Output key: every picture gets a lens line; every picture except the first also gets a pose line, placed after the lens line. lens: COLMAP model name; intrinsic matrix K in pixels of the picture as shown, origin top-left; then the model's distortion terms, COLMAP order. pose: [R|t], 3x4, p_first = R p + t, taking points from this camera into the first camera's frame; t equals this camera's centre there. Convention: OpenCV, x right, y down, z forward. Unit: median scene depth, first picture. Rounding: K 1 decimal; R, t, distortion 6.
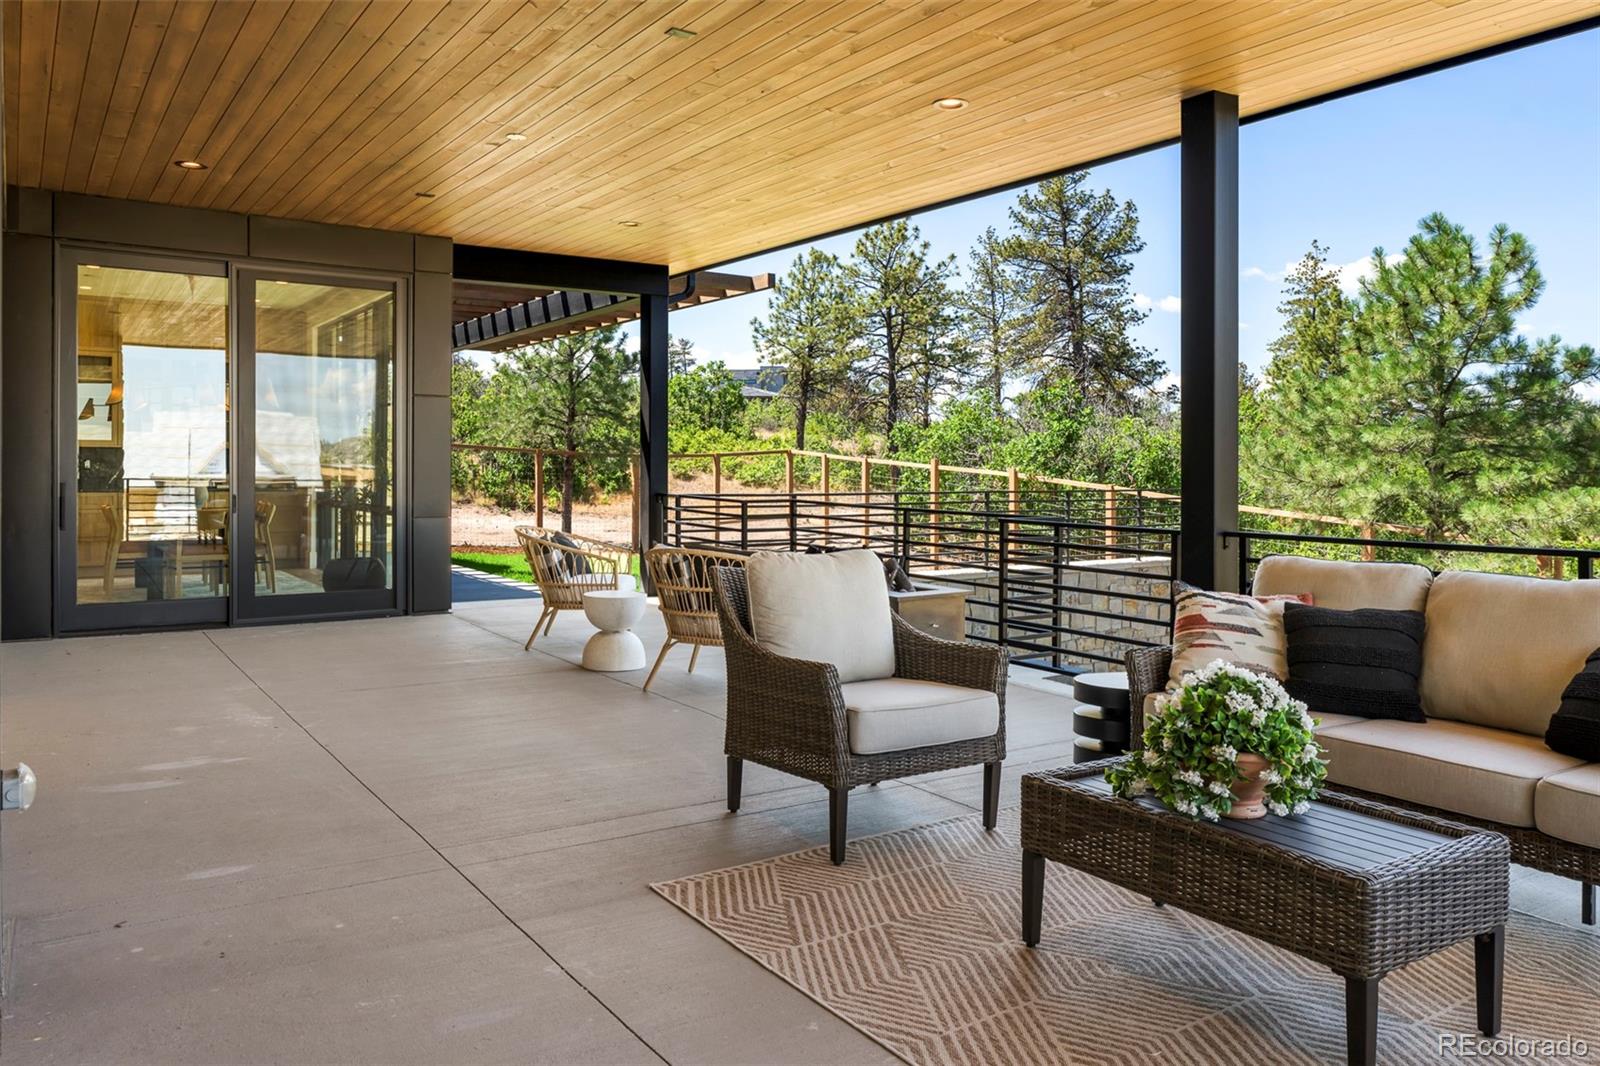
lens RADIAL K [[1137.5, 0, 784.8], [0, 1137.5, 473.7], [0, 0, 1]] dist [0.007021, 0.003073]
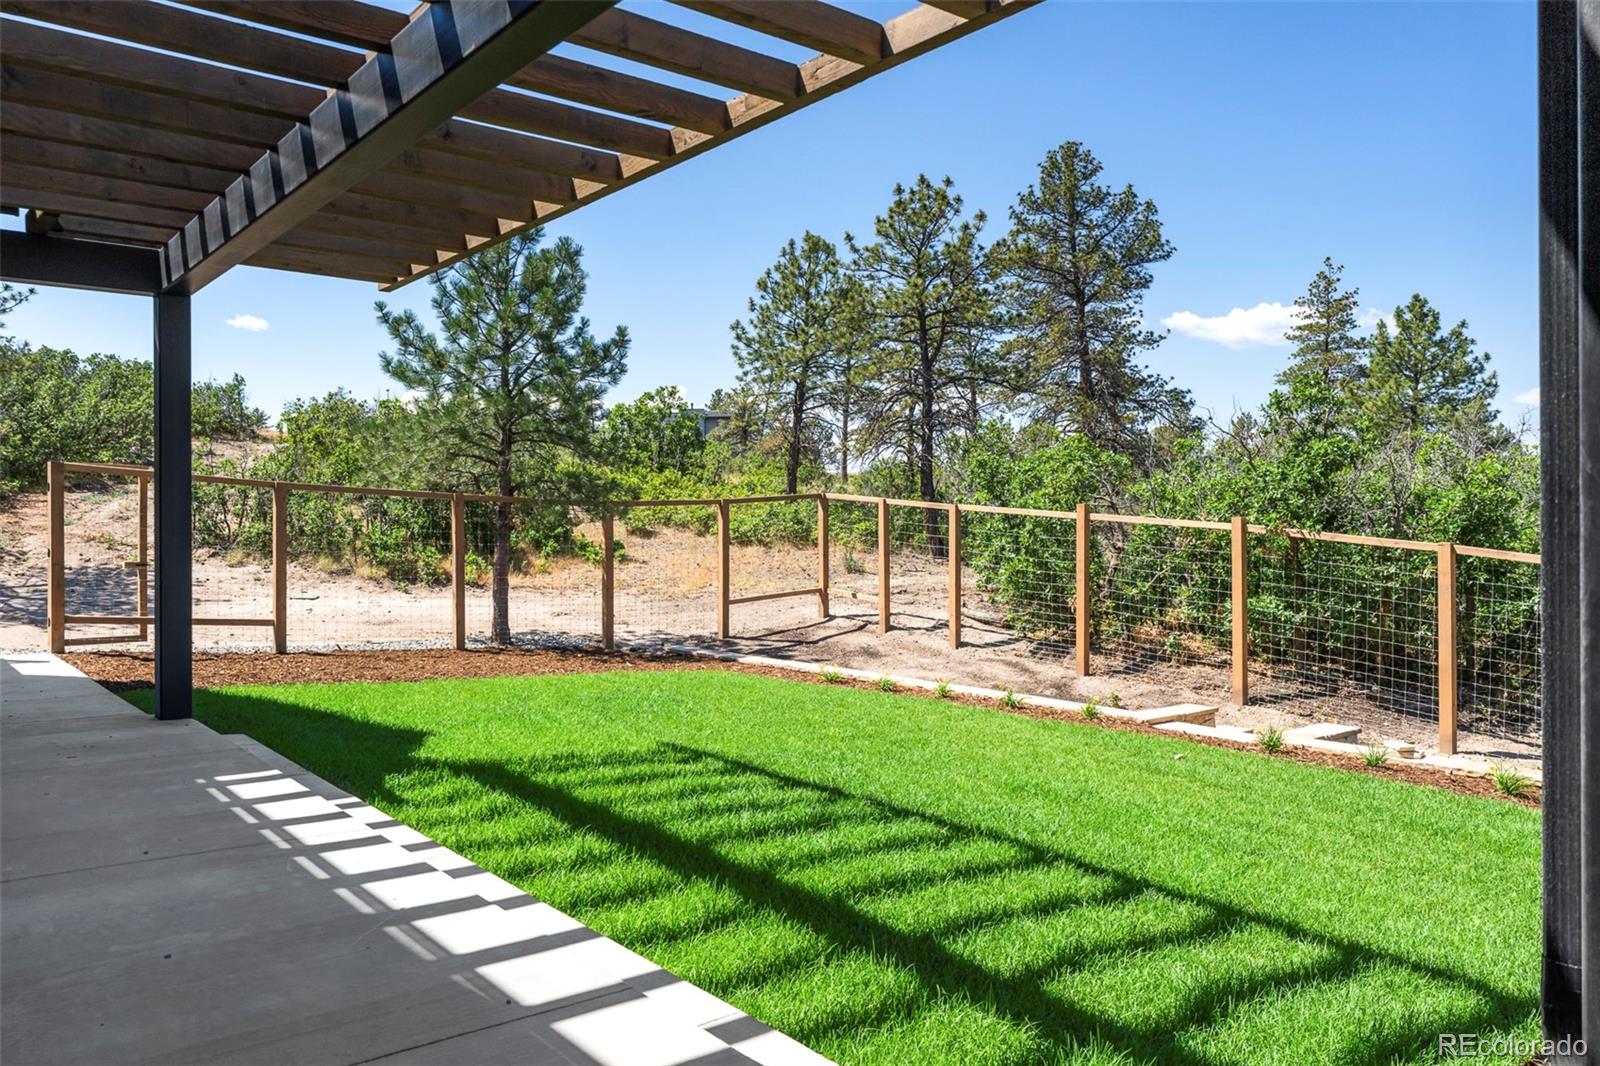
lens RADIAL K [[1199.3, 0, 801.7], [0, 1199.3, 522.7], [0, 0, 1]] dist [-0.002210, 0.001537]
pose [[0.996161, -0.009528, 0.087021, -0.056398], [0.009685, 0.999952, -0.001382, -0.001745], [-0.087004, 0.002219, 0.996205, 0.215324]]
